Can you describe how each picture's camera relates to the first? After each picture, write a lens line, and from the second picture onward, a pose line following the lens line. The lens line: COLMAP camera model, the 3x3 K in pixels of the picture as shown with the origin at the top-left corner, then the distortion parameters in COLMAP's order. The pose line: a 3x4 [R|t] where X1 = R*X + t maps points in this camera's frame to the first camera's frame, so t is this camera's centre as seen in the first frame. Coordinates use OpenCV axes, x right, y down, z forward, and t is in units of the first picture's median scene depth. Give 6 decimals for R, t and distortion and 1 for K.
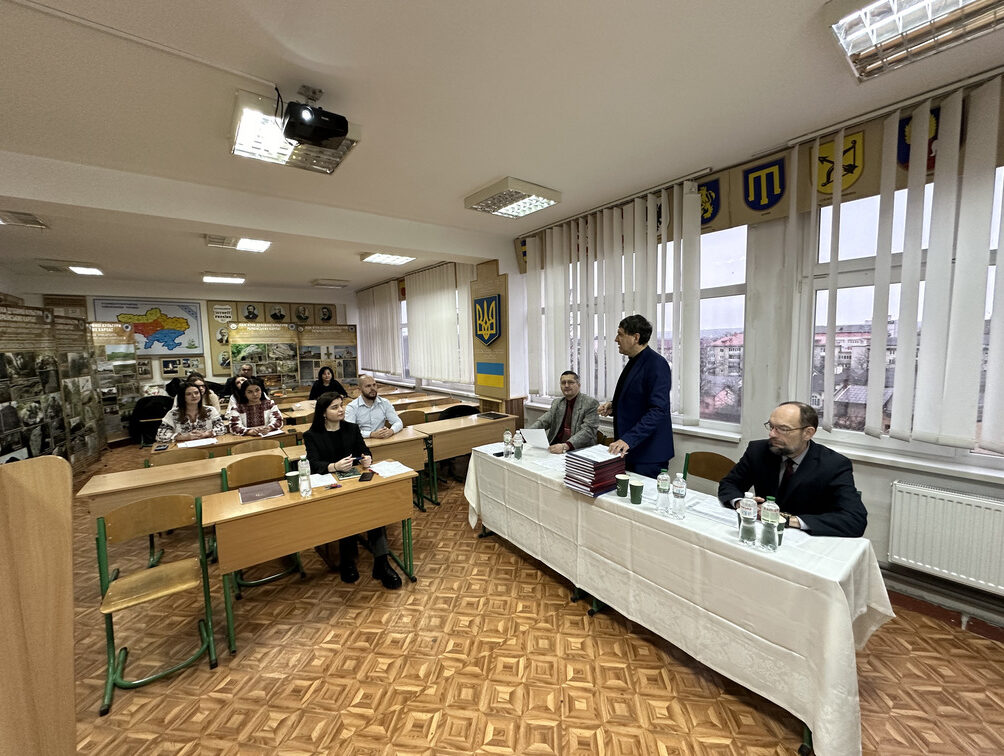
lens RADIAL K [[403.5, 0, 502.6], [0, 403.5, 378.7], [0, 0, 1]] dist [0.007680, 0.000015]
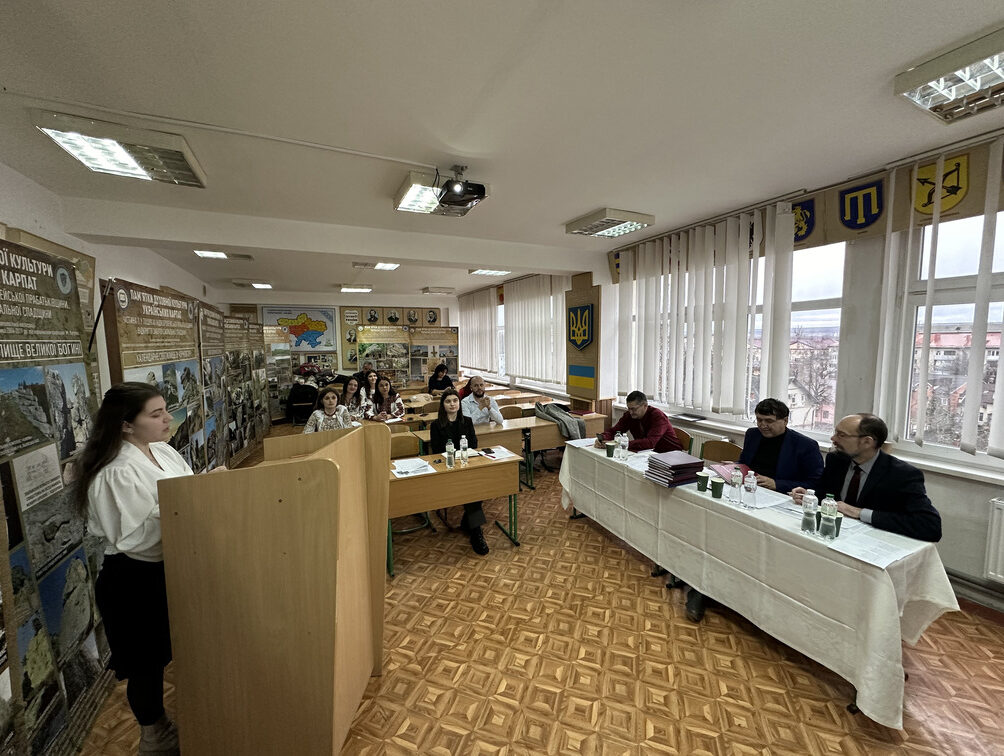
lens RADIAL K [[403.5, 0, 503.6], [0, 403.5, 378.1], [0, 0, 1]] dist [0.007680, 0.000015]
pose [[0.978293, 0.029642, -0.205095, -0.024831], [-0.028335, 0.999555, 0.009308, -0.020647], [0.205279, -0.003294, 0.978698, -0.226789]]
